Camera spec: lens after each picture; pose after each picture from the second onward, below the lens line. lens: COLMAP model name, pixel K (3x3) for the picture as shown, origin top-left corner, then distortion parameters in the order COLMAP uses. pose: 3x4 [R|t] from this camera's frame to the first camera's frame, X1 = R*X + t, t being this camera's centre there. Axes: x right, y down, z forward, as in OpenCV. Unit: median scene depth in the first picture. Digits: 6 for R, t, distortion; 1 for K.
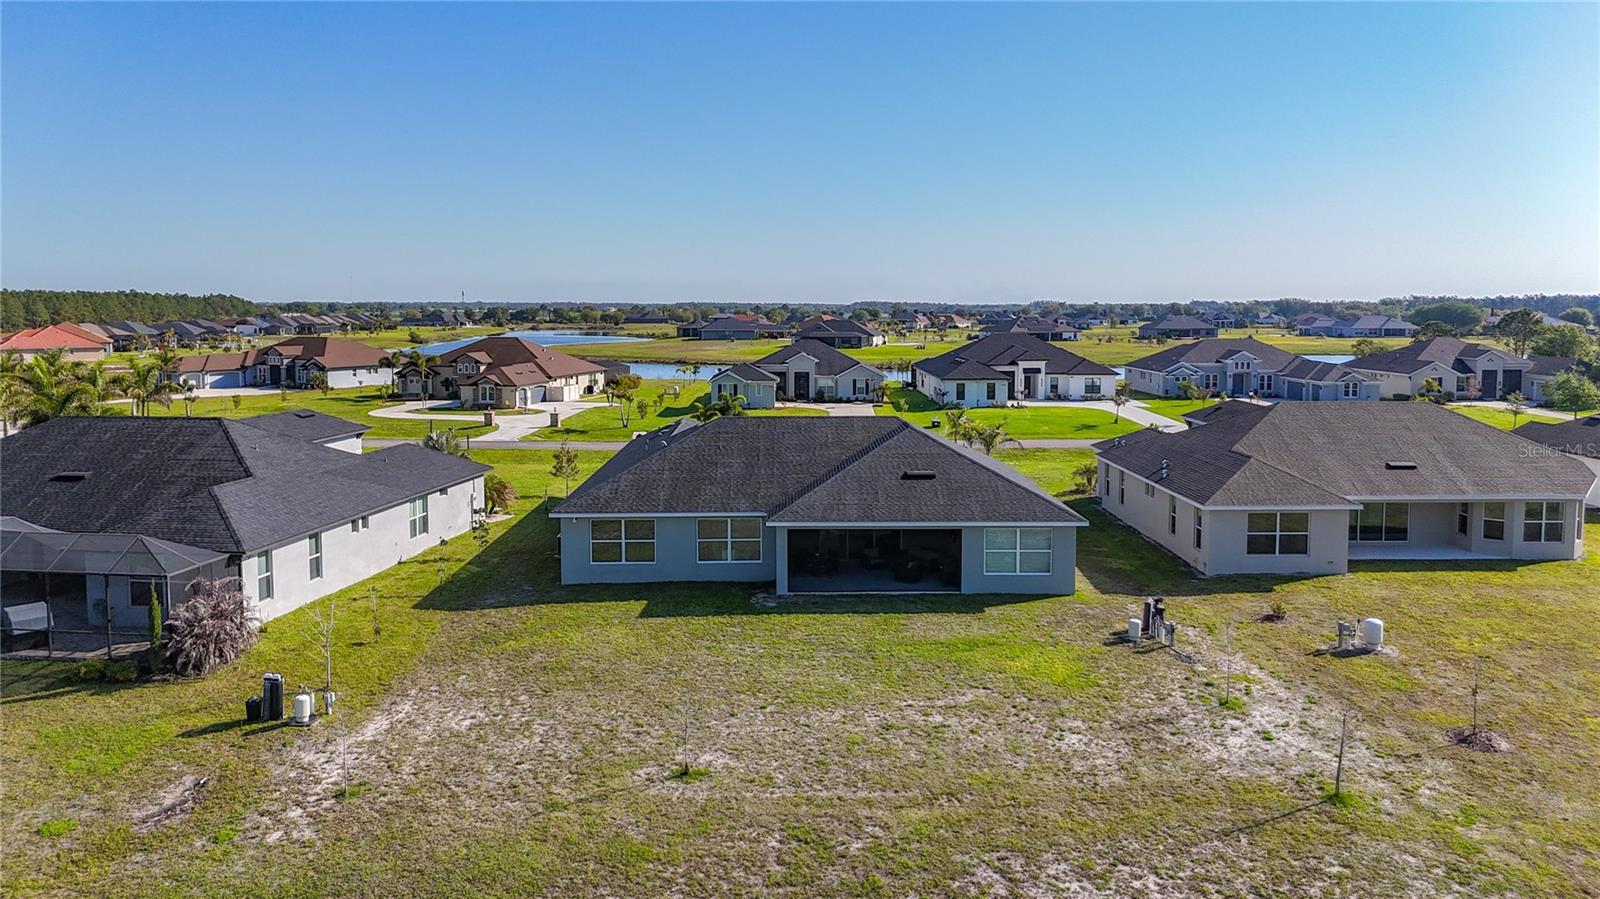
lens RADIAL K [[1198.4, 0, 825.1], [0, 1198.4, 465.2], [0, 0, 1]] dist [0.073920, -0.140475]
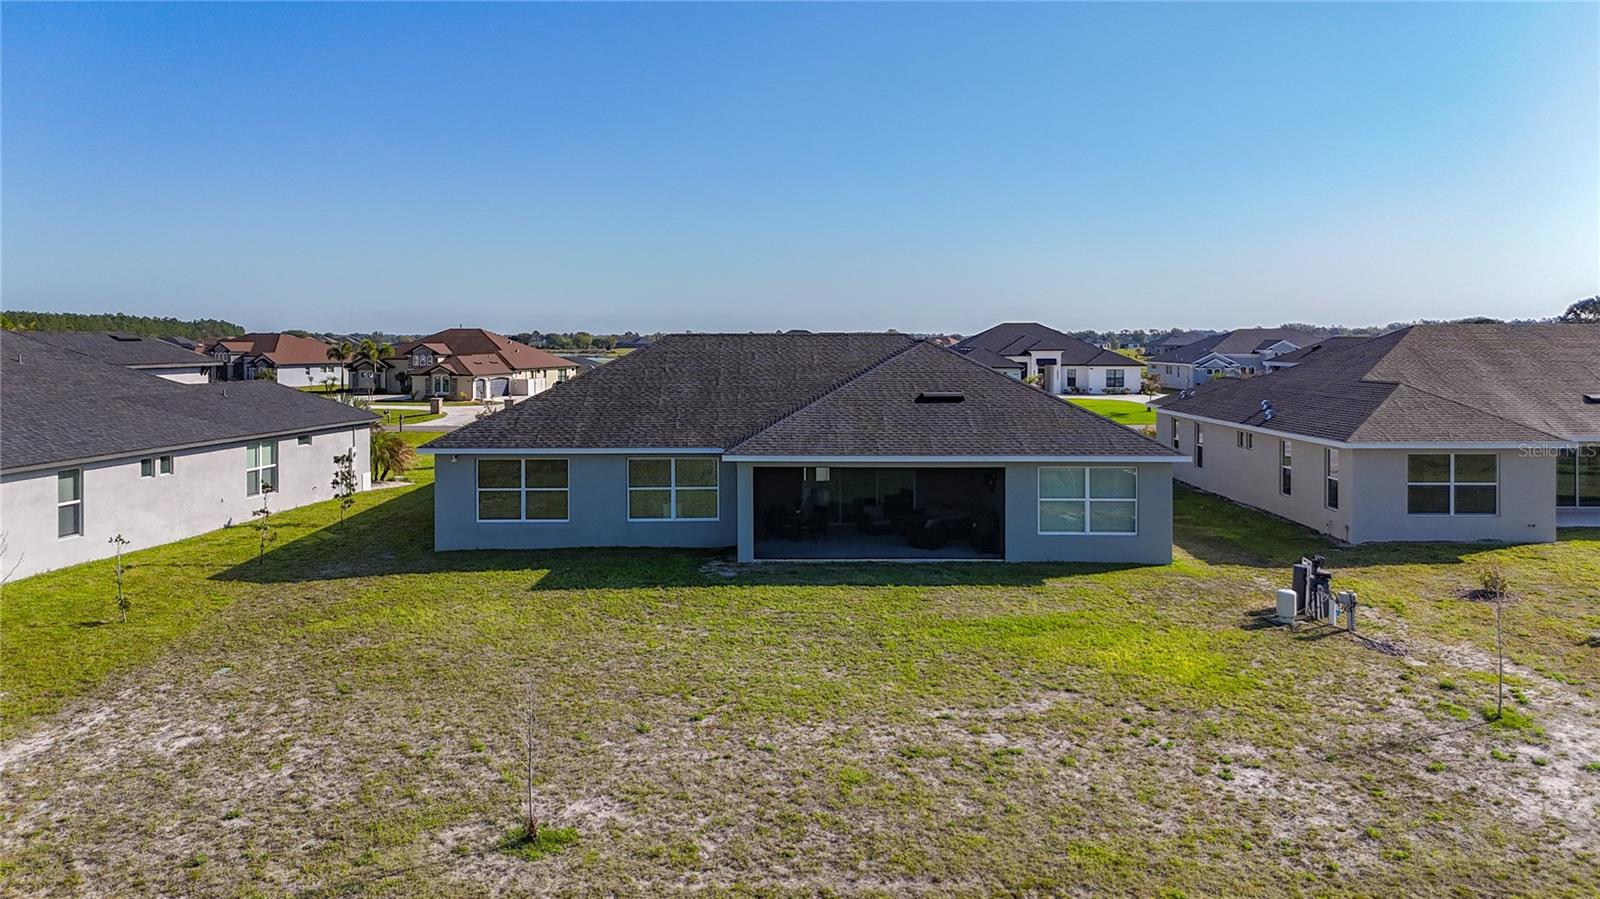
lens RADIAL K [[1197.3, 0, 797.8], [0, 1197.3, 431.5], [0, 0, 1]] dist [0.075517, -0.087256]
pose [[0.999841, 0.001777, -0.017729, 0.006131], [-0.002749, 0.998485, -0.054951, 0.066086], [0.017604, 0.054991, 0.998332, 0.287030]]
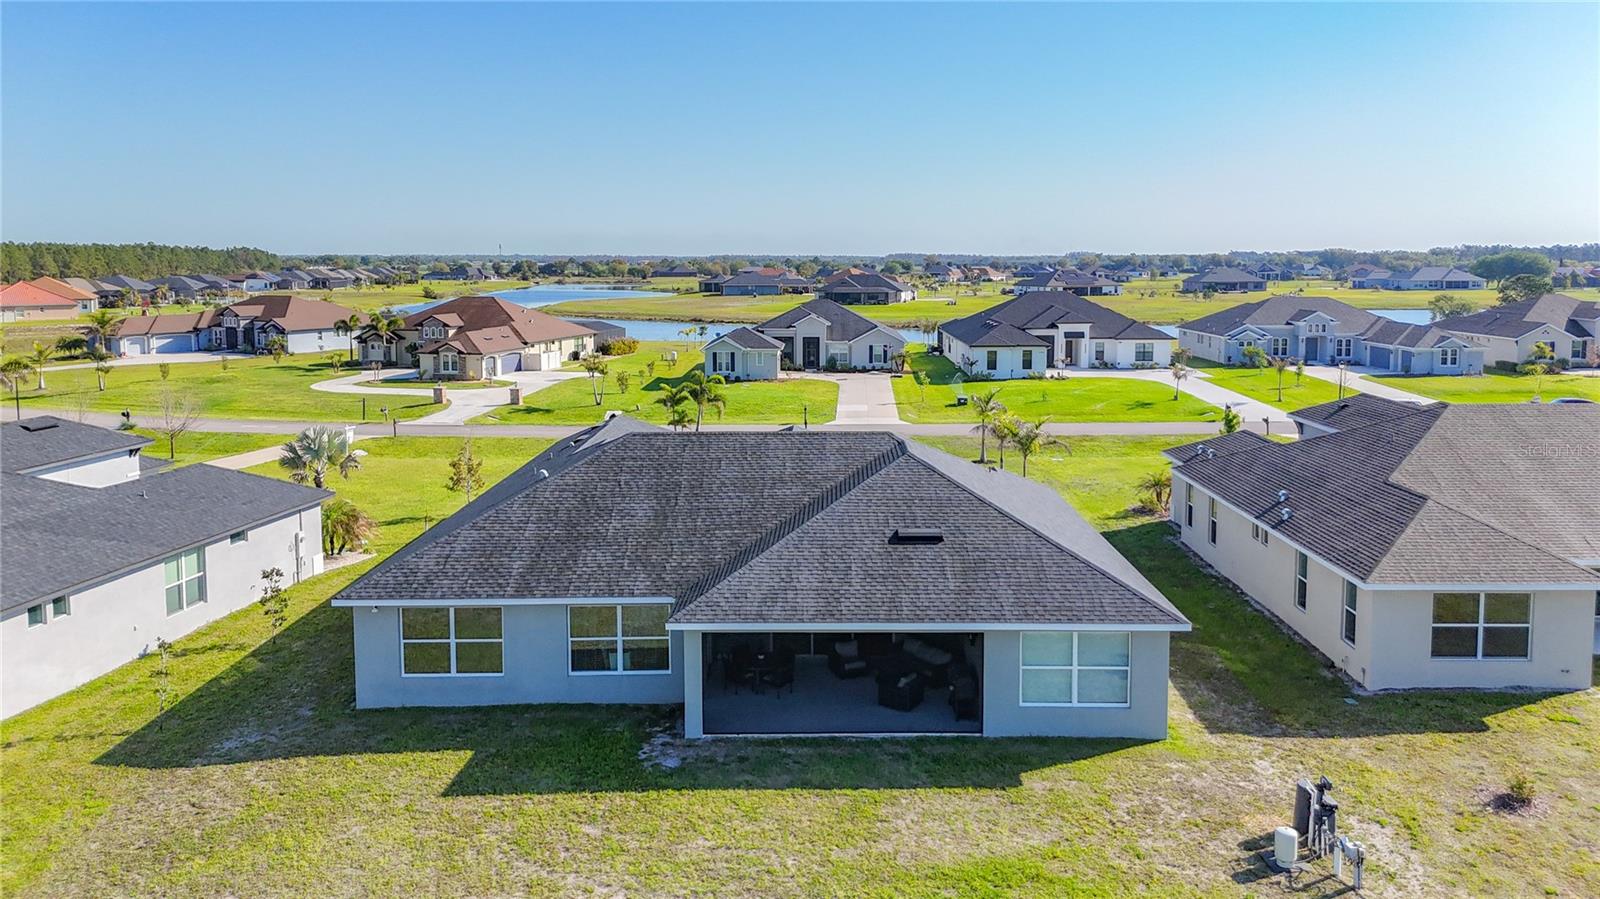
lens RADIAL K [[1186.1, 0, 842.8], [0, 1186.1, 451.5], [0, 0, 1]] dist [0.074452, -0.084714]
pose [[0.999888, -0.000284, -0.014953, 0.047160], [0.000723, 0.999567, 0.029411, -0.054609], [0.014938, -0.029419, 0.999456, 0.363891]]
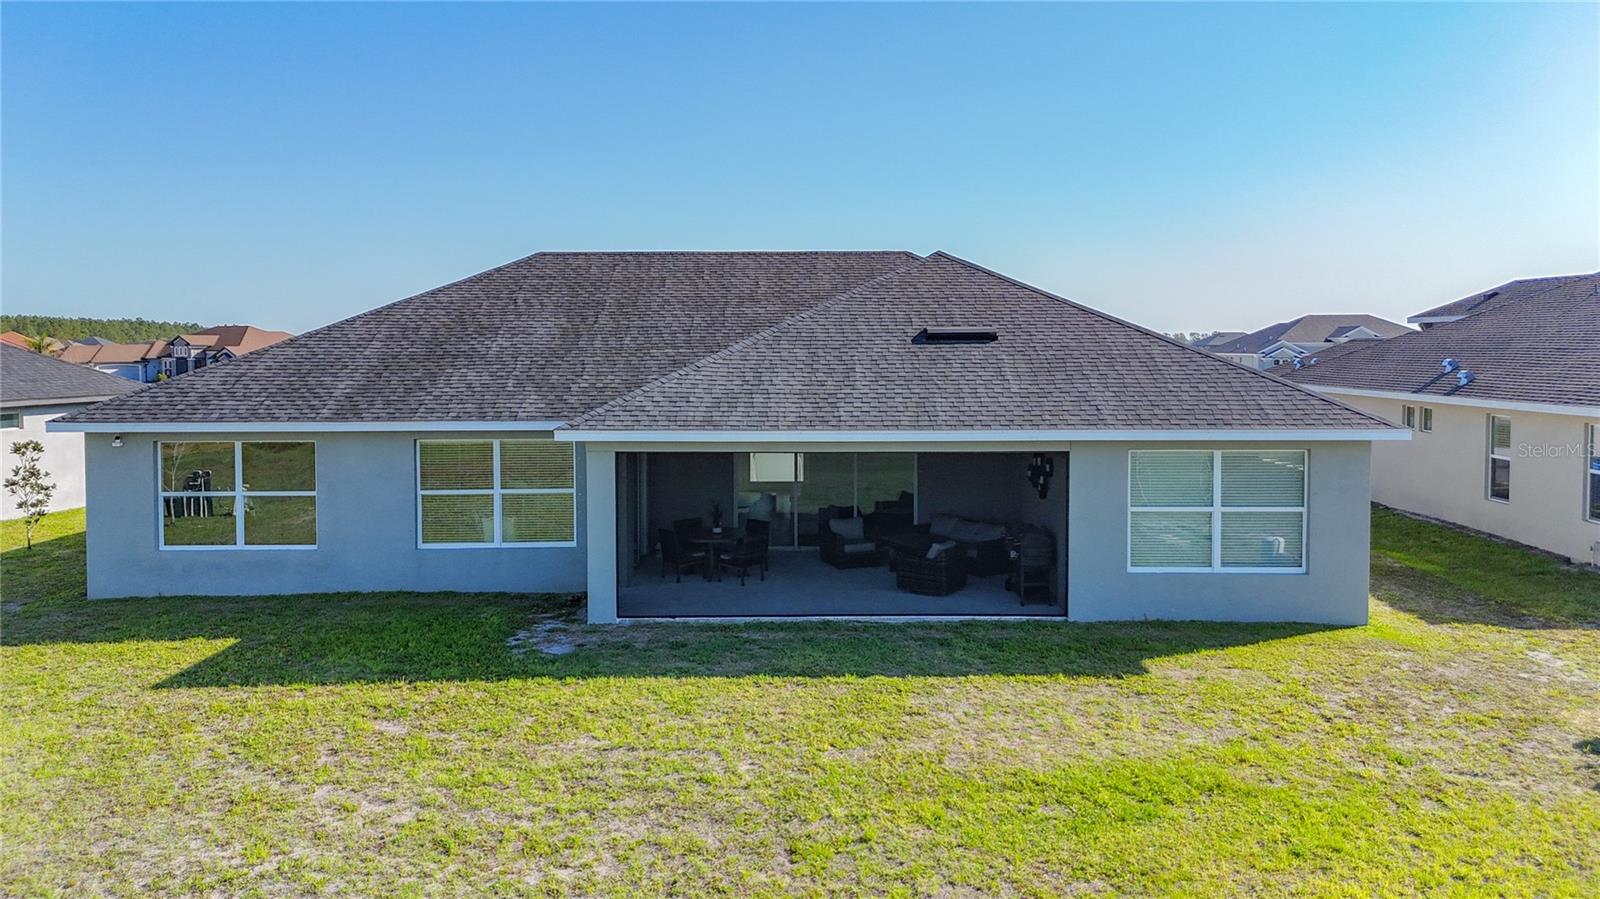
lens RADIAL K [[1190.2, 0, 834.1], [0, 1190.2, 494.4], [0, 0, 1]] dist [0.067721, -0.063036]
pose [[0.999823, 0.000276, -0.018790, 0.042960], [-0.000445, 0.999960, -0.008985, 0.065572], [0.018787, 0.008992, 0.999783, 0.578017]]
